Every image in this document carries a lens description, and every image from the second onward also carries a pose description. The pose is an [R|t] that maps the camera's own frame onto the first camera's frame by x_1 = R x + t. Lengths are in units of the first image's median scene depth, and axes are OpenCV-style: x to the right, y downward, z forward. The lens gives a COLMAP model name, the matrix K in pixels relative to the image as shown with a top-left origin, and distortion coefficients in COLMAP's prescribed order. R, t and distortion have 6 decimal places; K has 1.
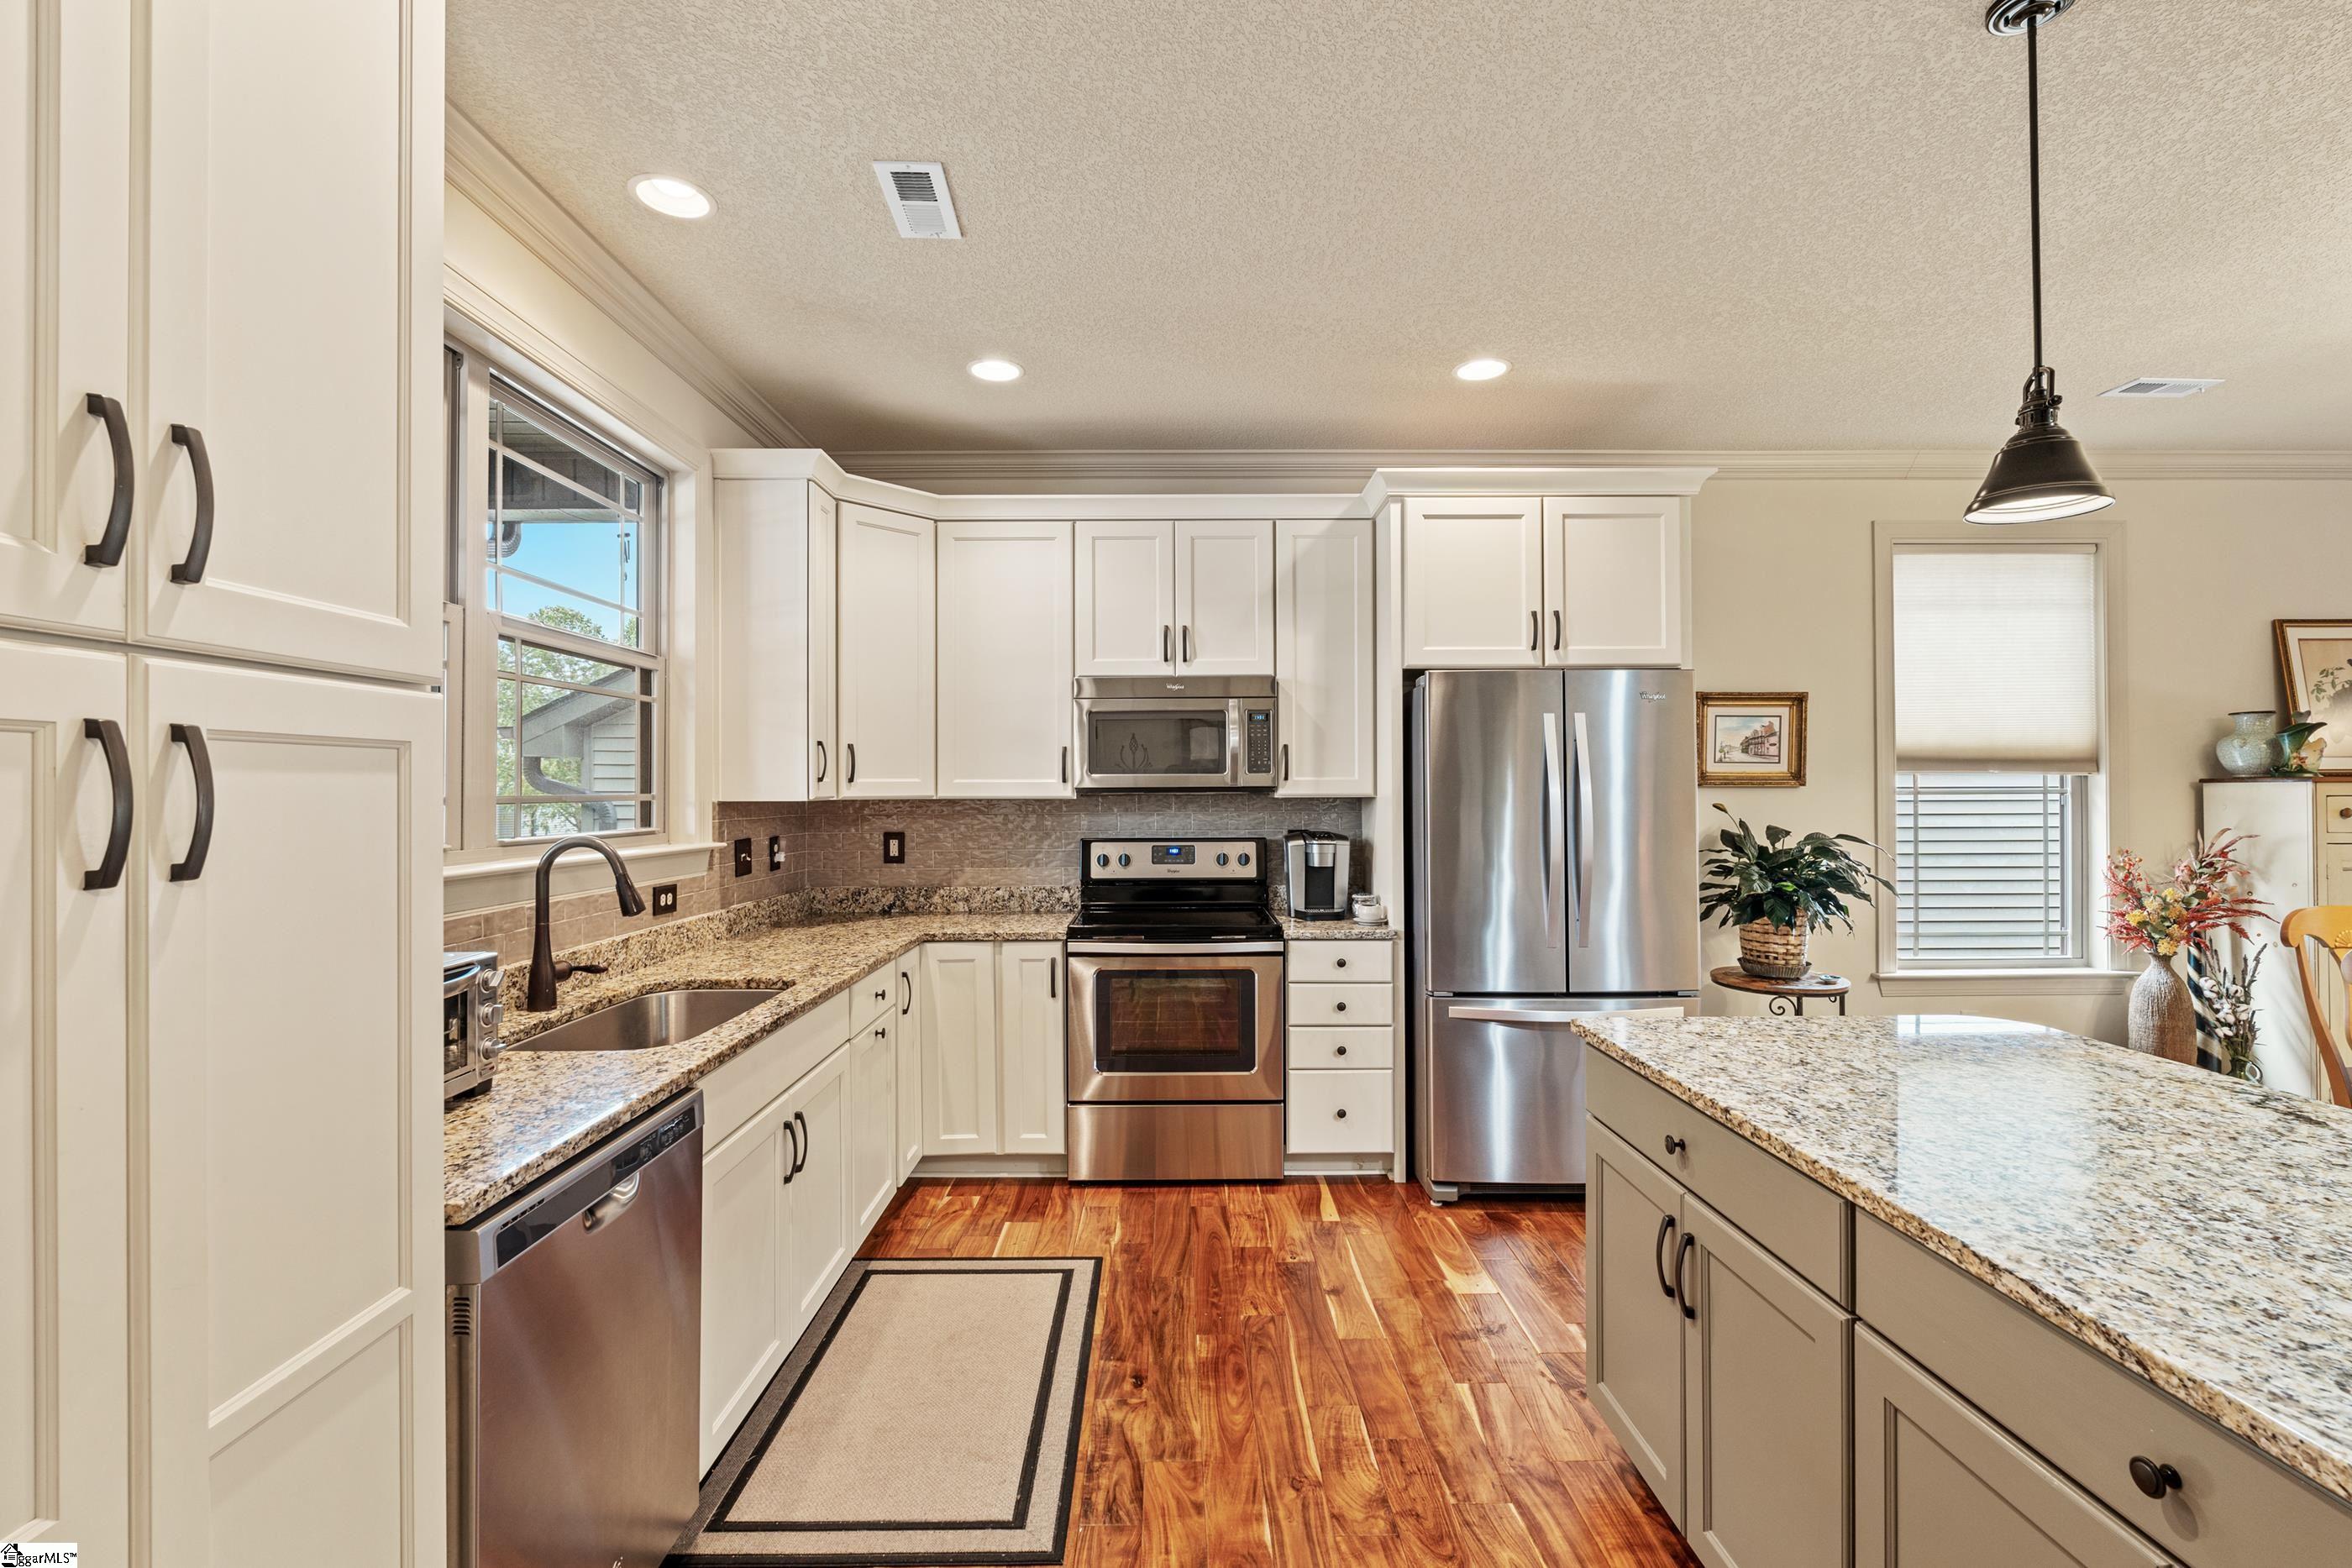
lens RADIAL K [[1031.6, 0, 1167.2], [0, 1031.6, 785.8], [0, 0, 1]] dist [-0.005345, -0.000973]
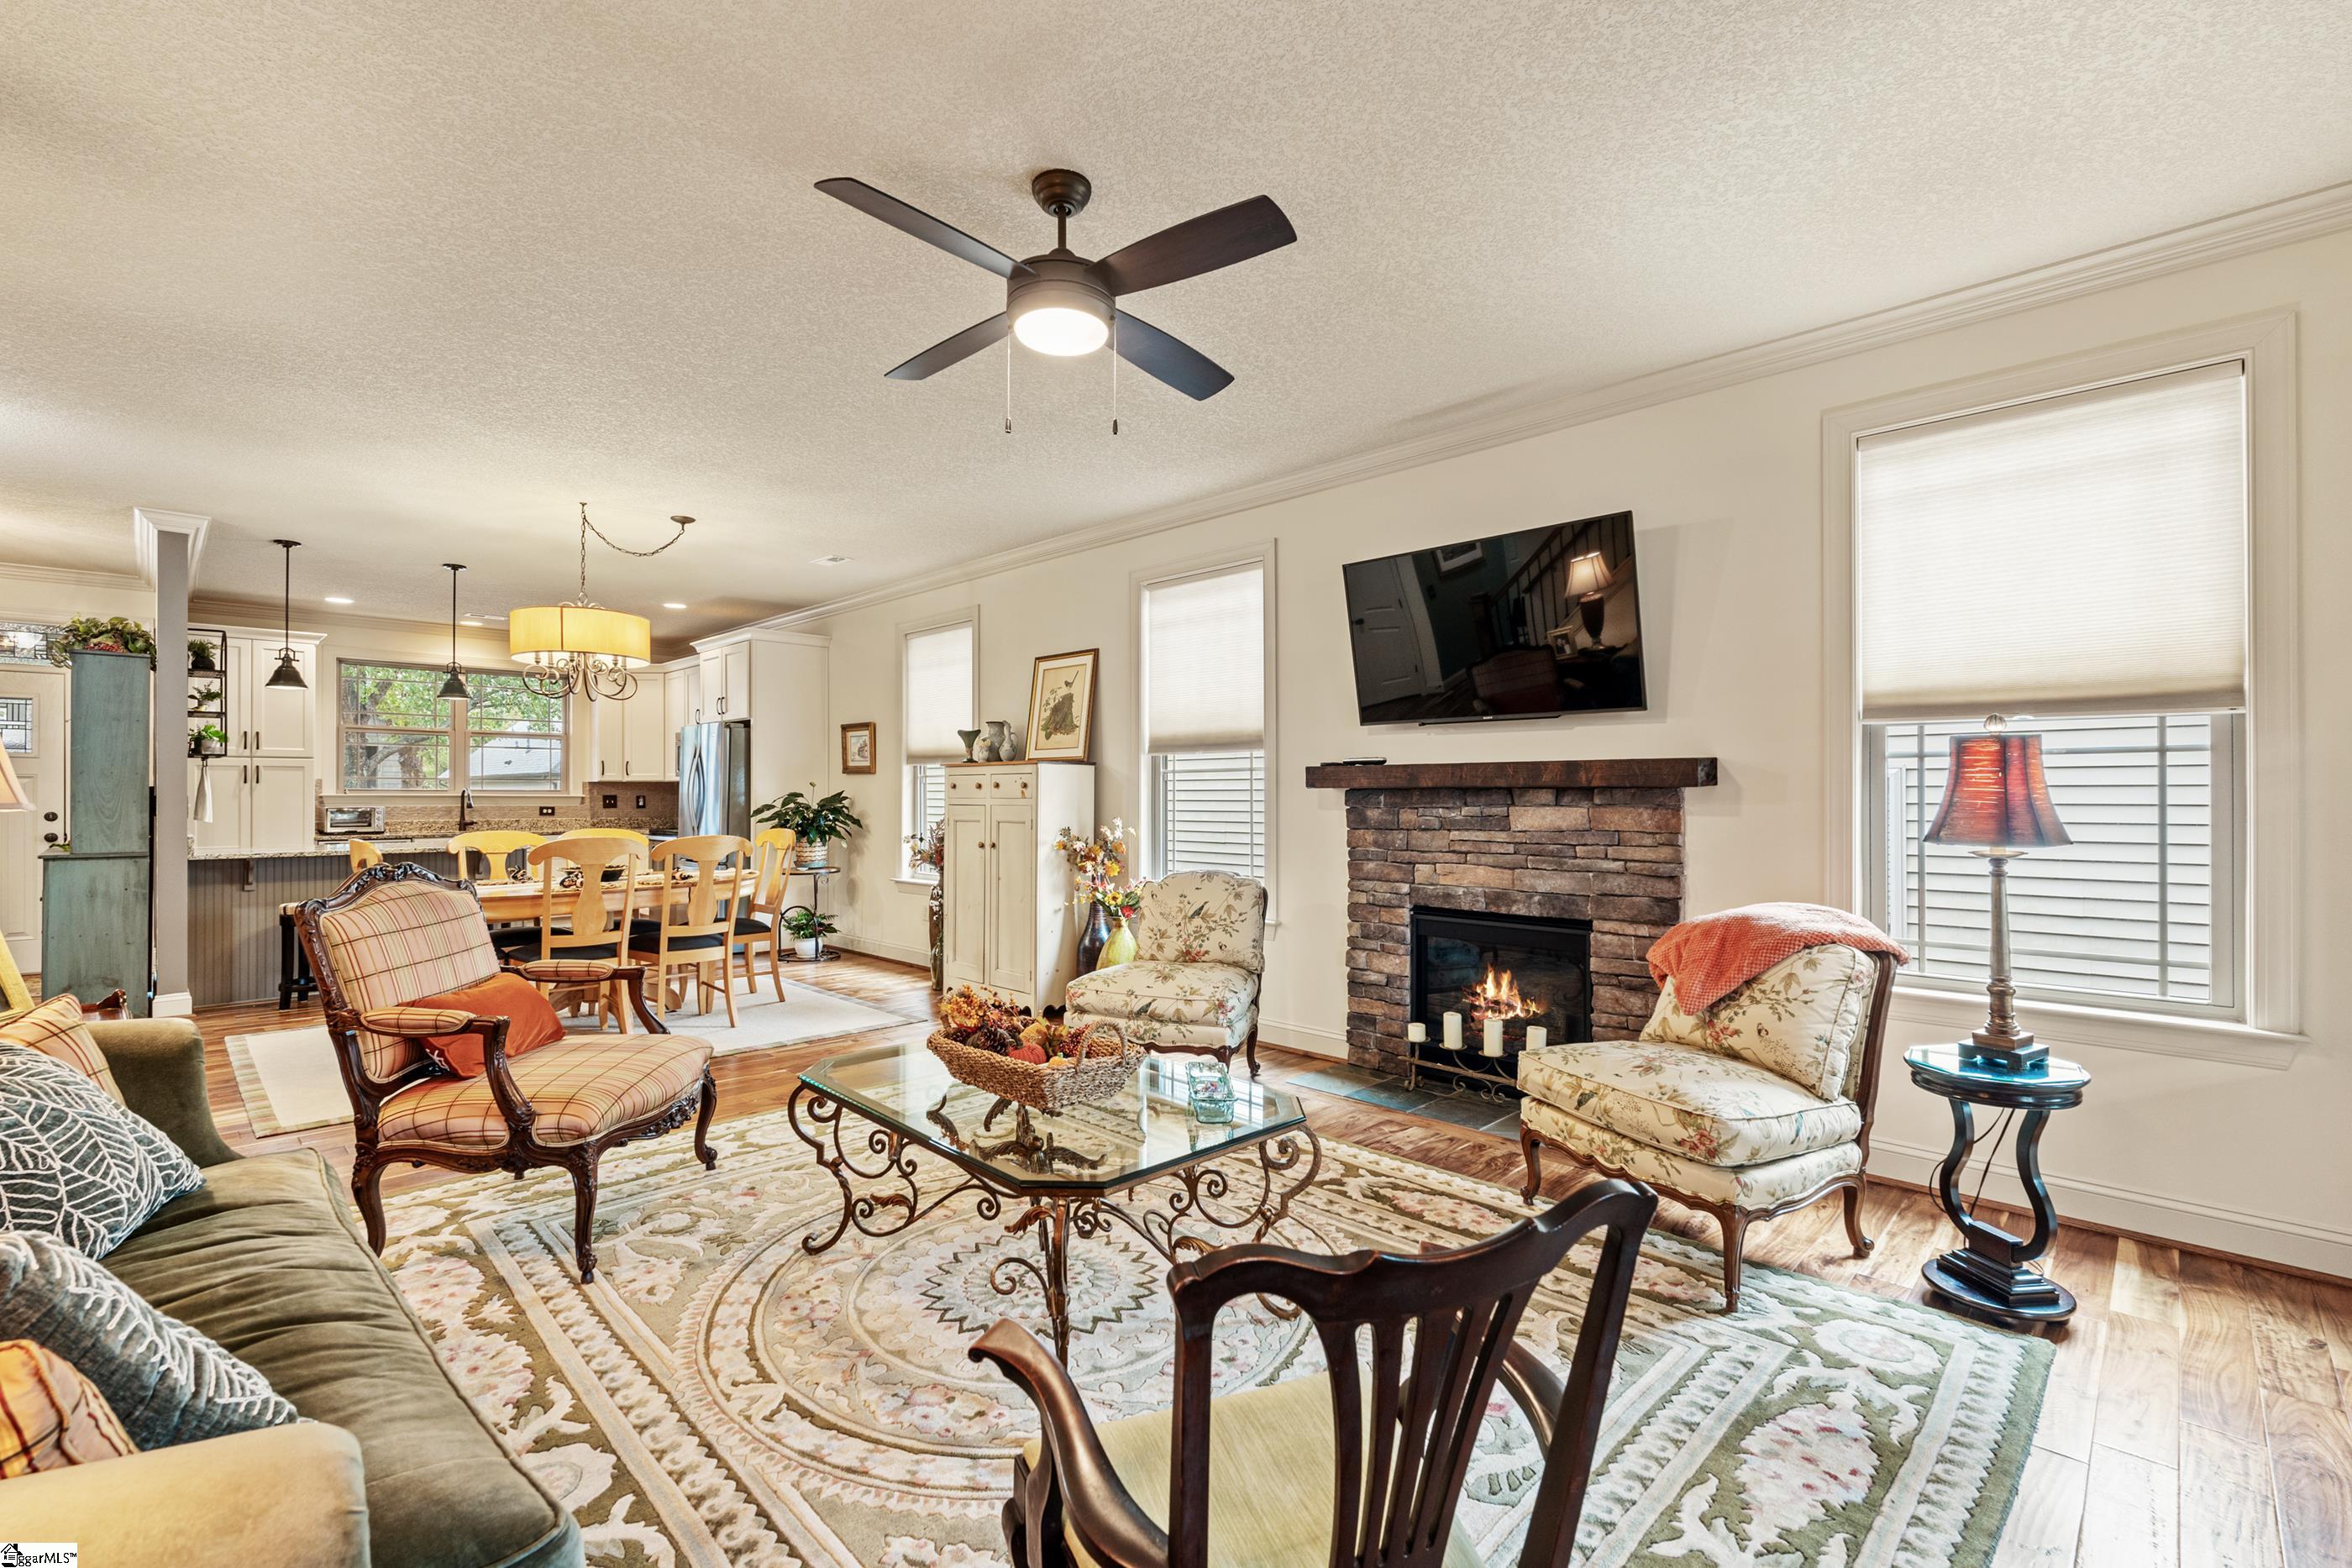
lens RADIAL K [[1031.6, 0, 1169.7], [0, 1031.6, 783.3], [0, 0, 1]] dist [-0.005345, -0.000973]
pose [[0.701966, -0.003528, -0.712202, 2.643872], [-0.001734, 0.999976, -0.006663, 0.034345], [0.712208, 0.005912, 0.701943, 0.100042]]
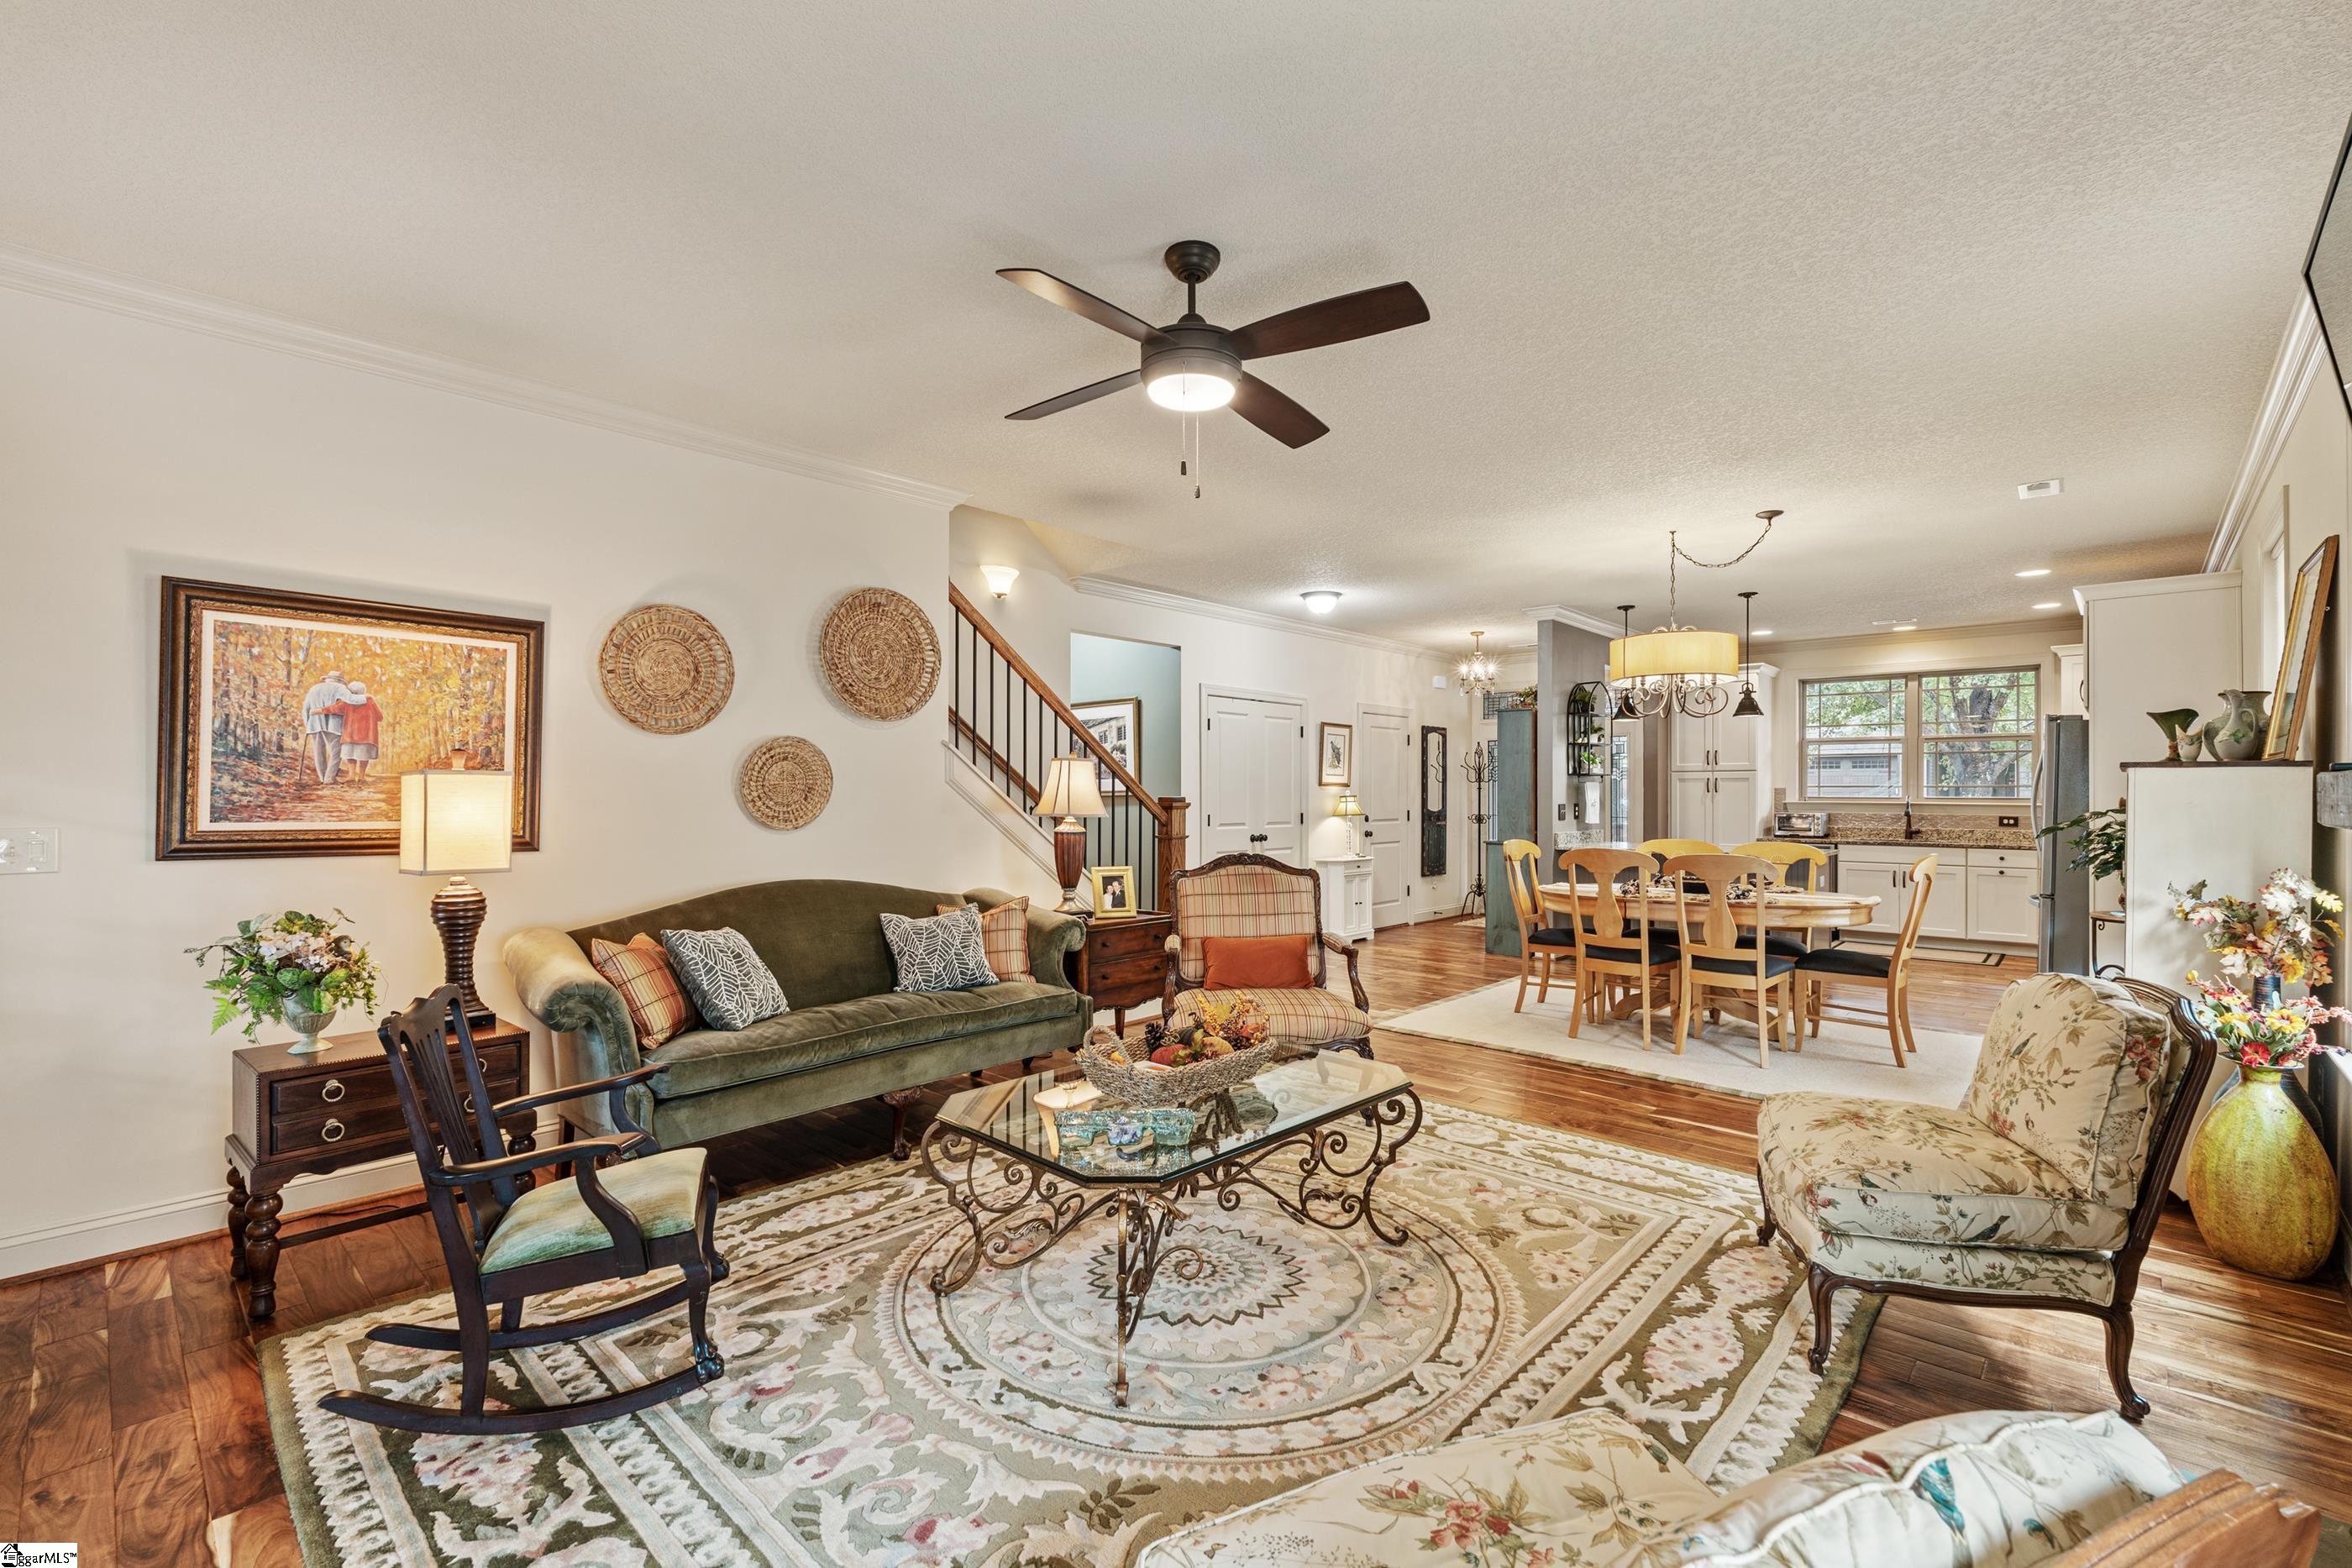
lens RADIAL K [[1031.6, 0, 1175.9], [0, 1031.6, 783.7], [0, 0, 1]] dist [-0.005345, -0.000973]
pose [[-0.681499, -0.002676, -0.731814, 2.652579], [0.002408, 0.999980, -0.005900, 0.012650], [0.731815, -0.005783, -0.681479, 1.033200]]
